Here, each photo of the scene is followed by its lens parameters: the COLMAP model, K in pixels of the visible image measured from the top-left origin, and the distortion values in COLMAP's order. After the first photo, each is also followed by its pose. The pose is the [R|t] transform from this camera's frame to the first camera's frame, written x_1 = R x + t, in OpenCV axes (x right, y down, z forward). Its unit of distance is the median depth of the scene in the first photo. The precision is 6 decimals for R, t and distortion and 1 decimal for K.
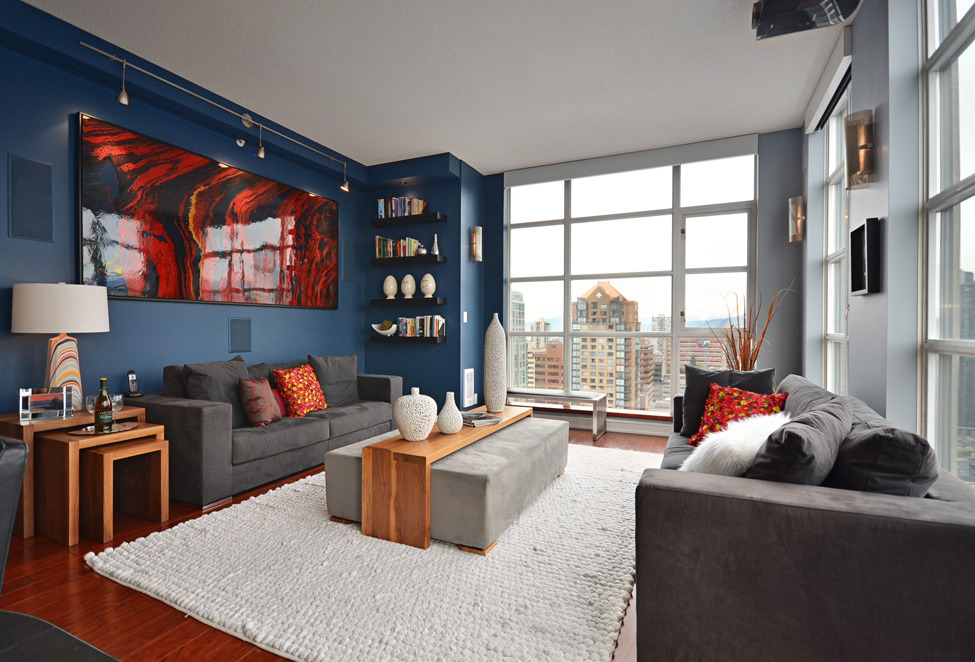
lens RADIAL K [[467.6, 0, 487.5], [0, 467.6, 331.0], [0, 0, 1]] dist [0.000981, 0.000110]
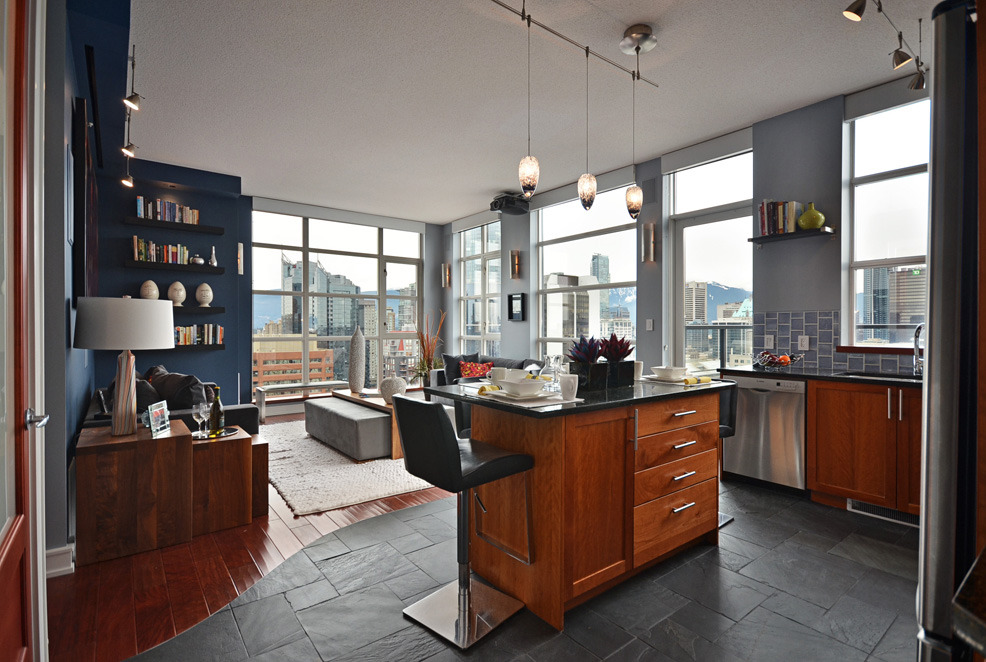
lens RADIAL K [[486.9, 0, 502.6], [0, 486.9, 330.8], [0, 0, 1]] dist [0.002085, 0.000145]
pose [[0.447438, -0.009098, 0.894269, -0.798947], [0.007329, 0.999952, 0.006506, -0.019799], [-0.894285, 0.003643, 0.447483, -0.069591]]
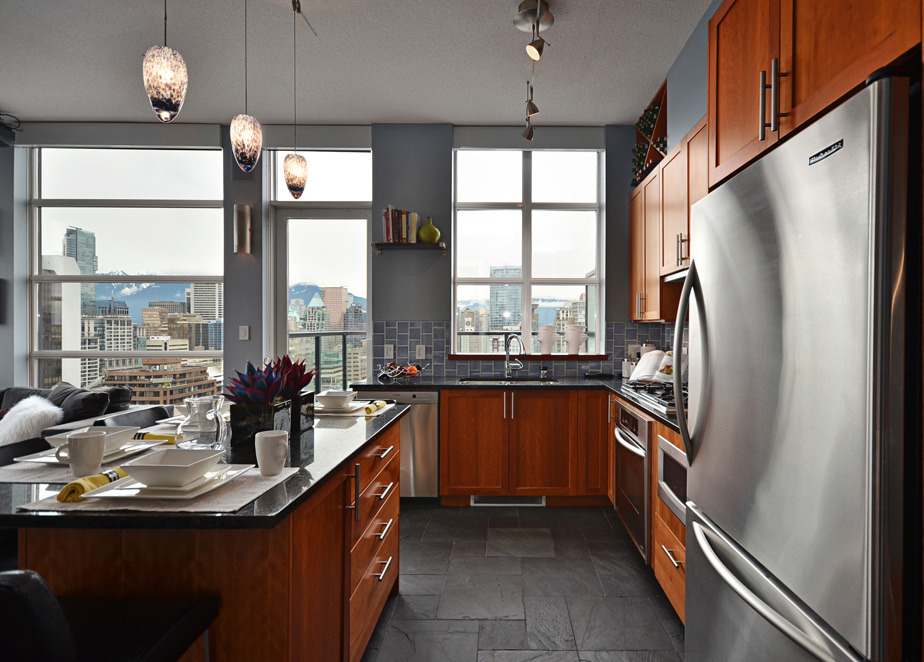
lens RADIAL K [[496.5, 0, 514.7], [0, 496.5, 331.9], [0, 0, 1]] dist [0.001649, 0.000311]
pose [[-0.436232, -0.011213, 0.899765, -0.693011], [0.000326, 0.999920, 0.012619, -0.035121], [-0.899834, 0.005798, -0.436193, 0.062932]]
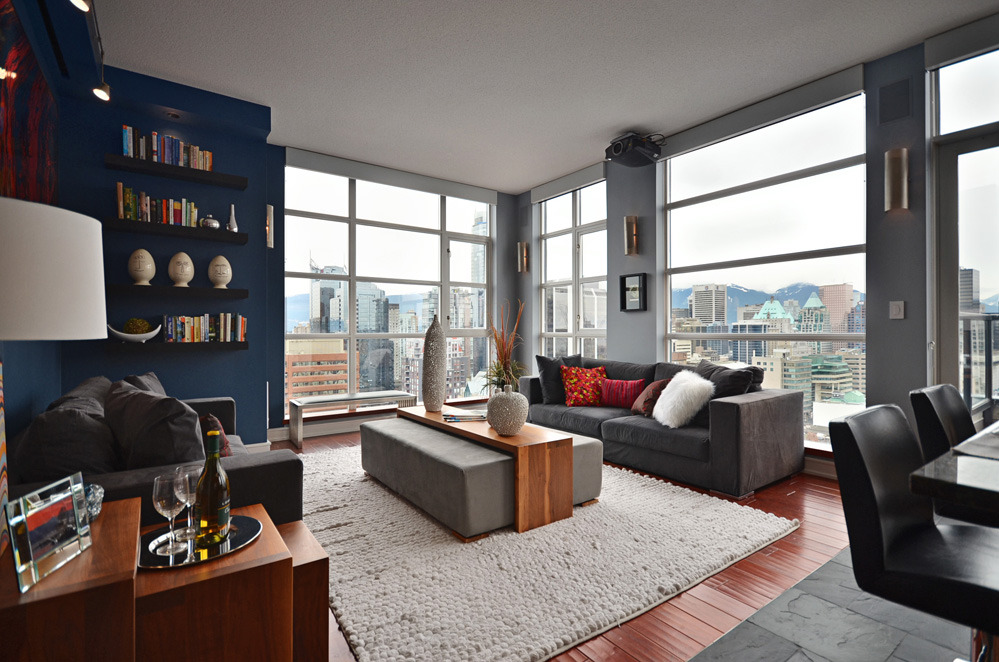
lens RADIAL K [[473.7, 0, 499.5], [0, 473.7, 331.0], [0, 0, 1]] dist [0.000329, -0.000082]
pose [[0.485962, -0.004657, 0.873967, -0.566485], [0.008701, 0.999962, 0.000490, -0.001022], [-0.873936, 0.007367, 0.485985, 0.258214]]
